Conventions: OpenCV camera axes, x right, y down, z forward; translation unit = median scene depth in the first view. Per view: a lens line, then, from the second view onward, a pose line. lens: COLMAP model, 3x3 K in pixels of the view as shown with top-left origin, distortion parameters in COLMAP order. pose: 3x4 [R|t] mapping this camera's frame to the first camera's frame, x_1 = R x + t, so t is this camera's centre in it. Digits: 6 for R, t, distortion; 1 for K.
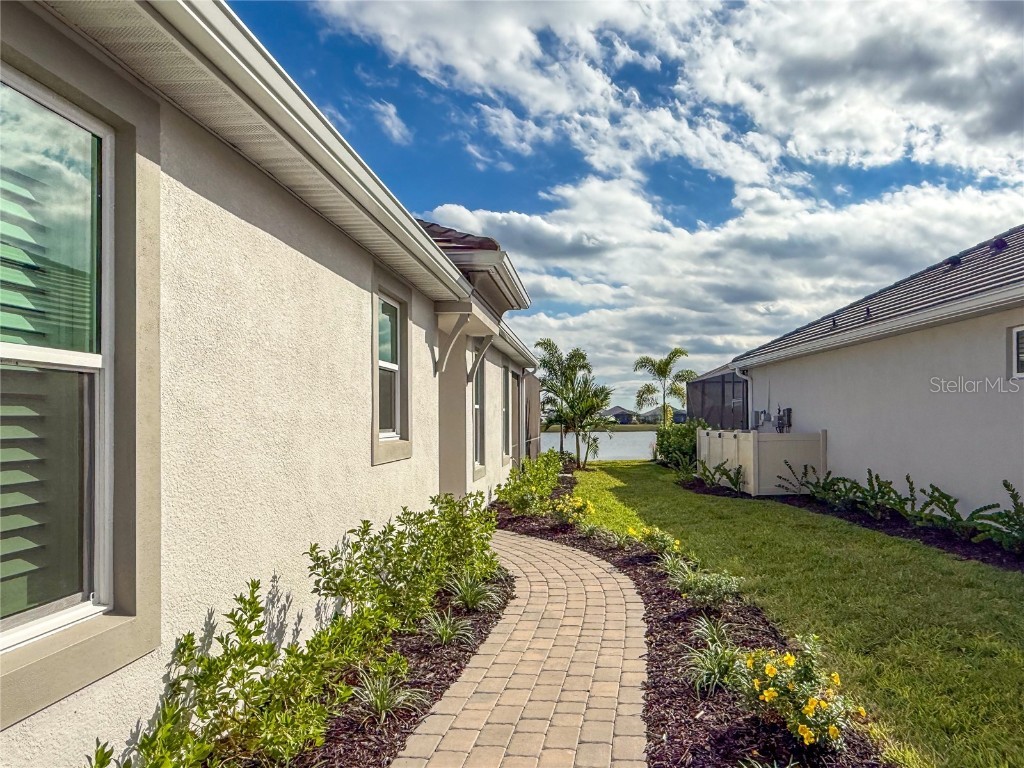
lens RADIAL K [[738.6, 0, 513.4], [0, 738.6, 407.5], [0, 0, 1]] dist [0.001556, 0.001184]
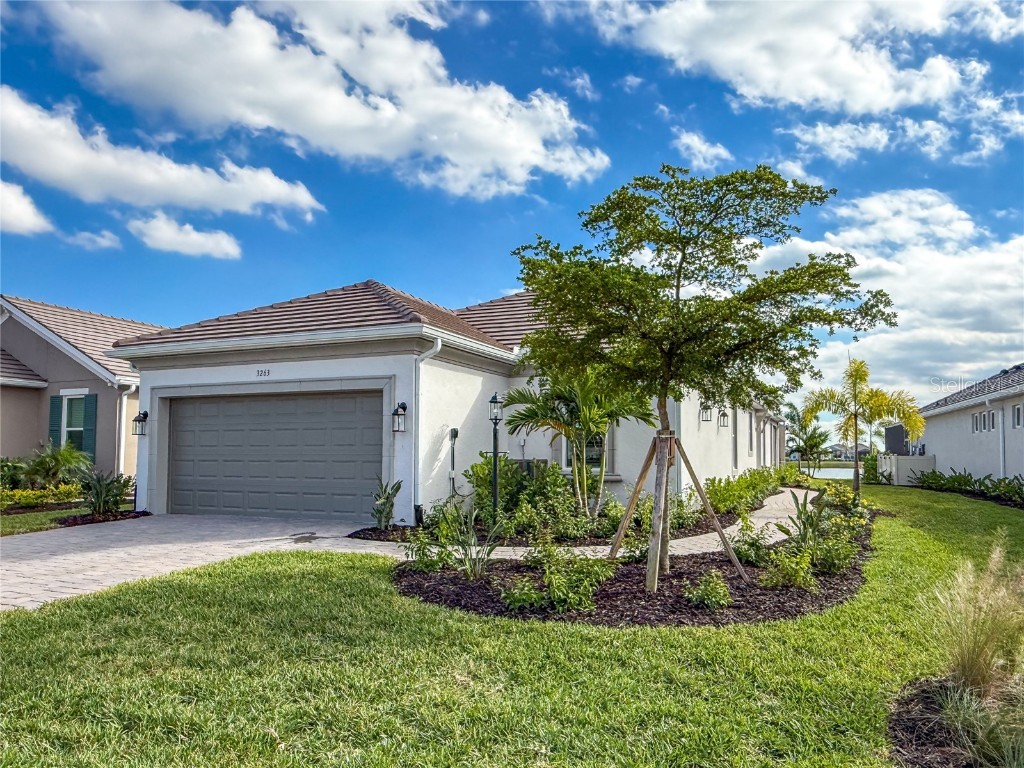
lens RADIAL K [[738.6, 0, 513.4], [0, 738.6, 407.5], [0, 0, 1]] dist [0.001556, 0.001184]
pose [[0.954116, -0.009801, -0.299278, -0.058239], [-0.005117, 0.998785, -0.049022, 0.004012], [0.299395, 0.048304, 0.952906, -0.910489]]
